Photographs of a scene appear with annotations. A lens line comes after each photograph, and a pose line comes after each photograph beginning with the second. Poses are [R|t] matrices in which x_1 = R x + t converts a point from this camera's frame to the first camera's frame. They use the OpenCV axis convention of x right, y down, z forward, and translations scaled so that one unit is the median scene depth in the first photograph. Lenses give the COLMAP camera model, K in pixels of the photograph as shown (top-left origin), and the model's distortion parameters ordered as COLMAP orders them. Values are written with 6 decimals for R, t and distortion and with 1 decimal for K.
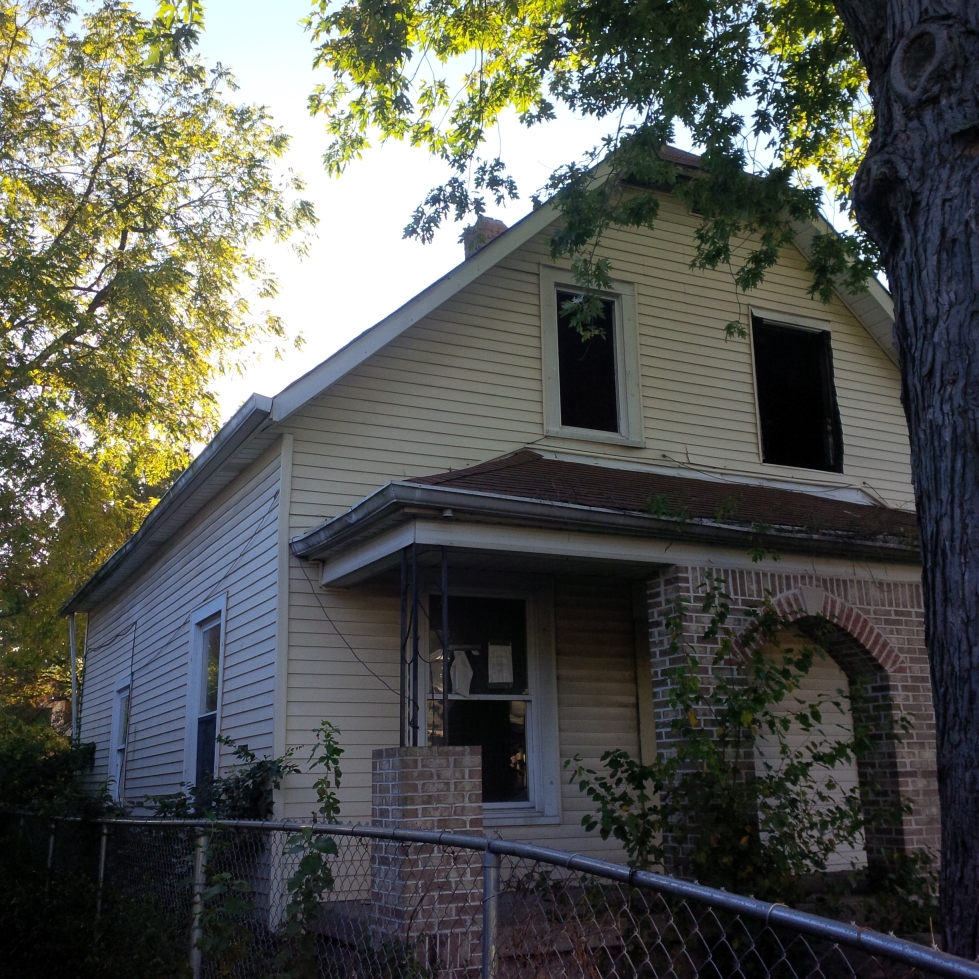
lens RADIAL K [[1172.8, 0, 489.5], [0, 1172.8, 489.5], [0, 0, 1]] dist [0.159124, -0.439330]
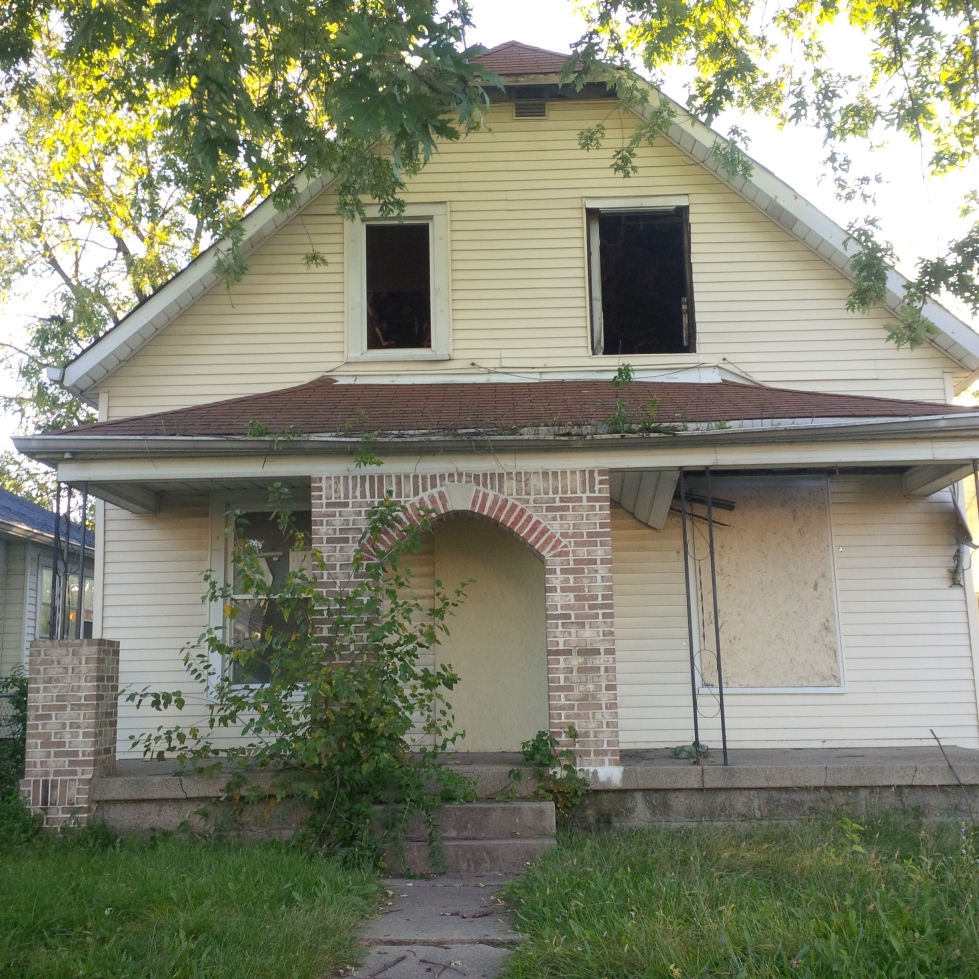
lens RADIAL K [[1172.8, 0, 489.5], [0, 1172.8, 489.5], [0, 0, 1]] dist [0.159124, -0.439330]
pose [[0.889731, -0.077908, -0.449787, 0.759528], [0.116780, 0.991387, 0.059287, 0.027197], [0.441294, -0.105276, 0.891166, 0.060026]]
